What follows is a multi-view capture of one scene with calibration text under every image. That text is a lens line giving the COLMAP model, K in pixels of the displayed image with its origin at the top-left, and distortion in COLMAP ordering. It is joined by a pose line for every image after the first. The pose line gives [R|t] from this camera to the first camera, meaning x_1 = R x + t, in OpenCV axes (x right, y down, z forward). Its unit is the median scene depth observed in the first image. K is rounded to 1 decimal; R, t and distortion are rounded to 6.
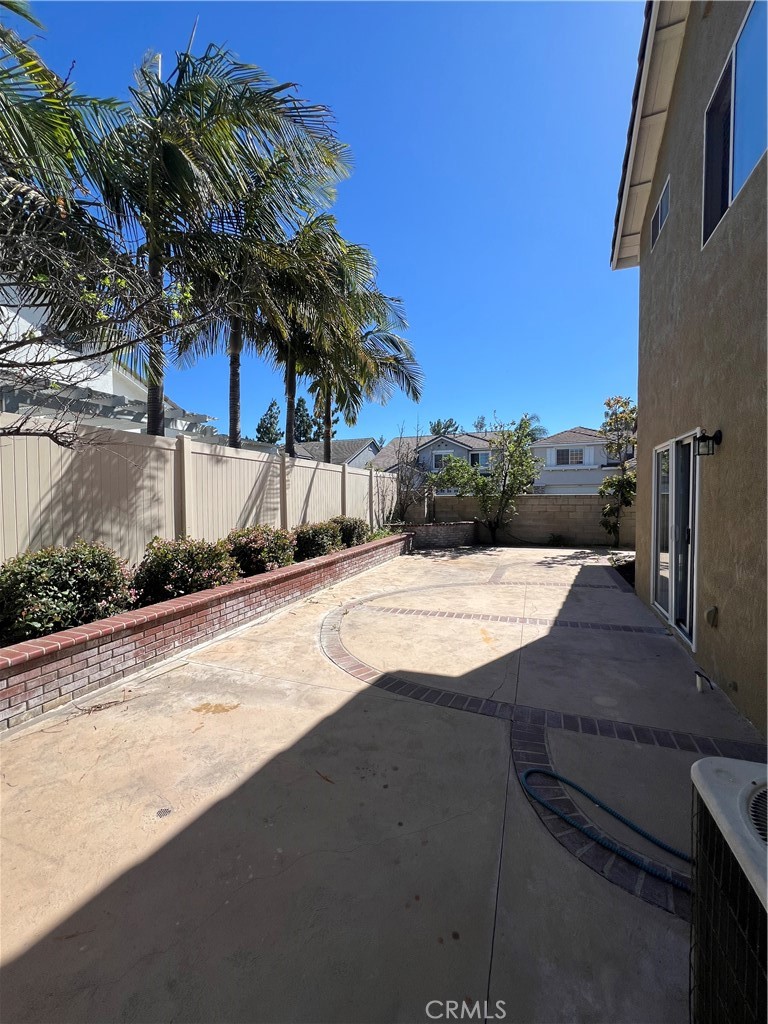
lens RADIAL K [[409.1, 0, 387.1], [0, 409.1, 511.2], [0, 0, 1]] dist [0.002453, -0.000434]
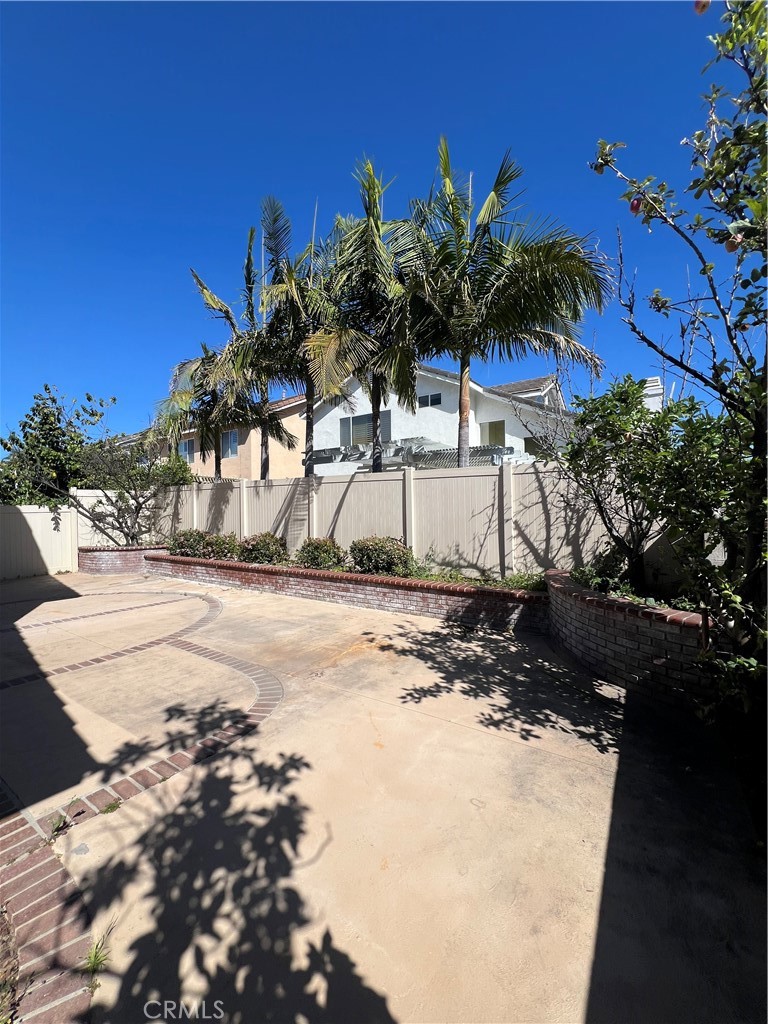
lens RADIAL K [[409.1, 0, 386.8], [0, 409.1, 512.9], [0, 0, 1]] dist [0.002453, -0.000434]
pose [[-0.260604, 0.001476, -0.965445, 0.868982], [-0.029041, 0.999534, 0.009367, -0.055050], [0.965009, 0.030478, -0.260440, 1.610292]]
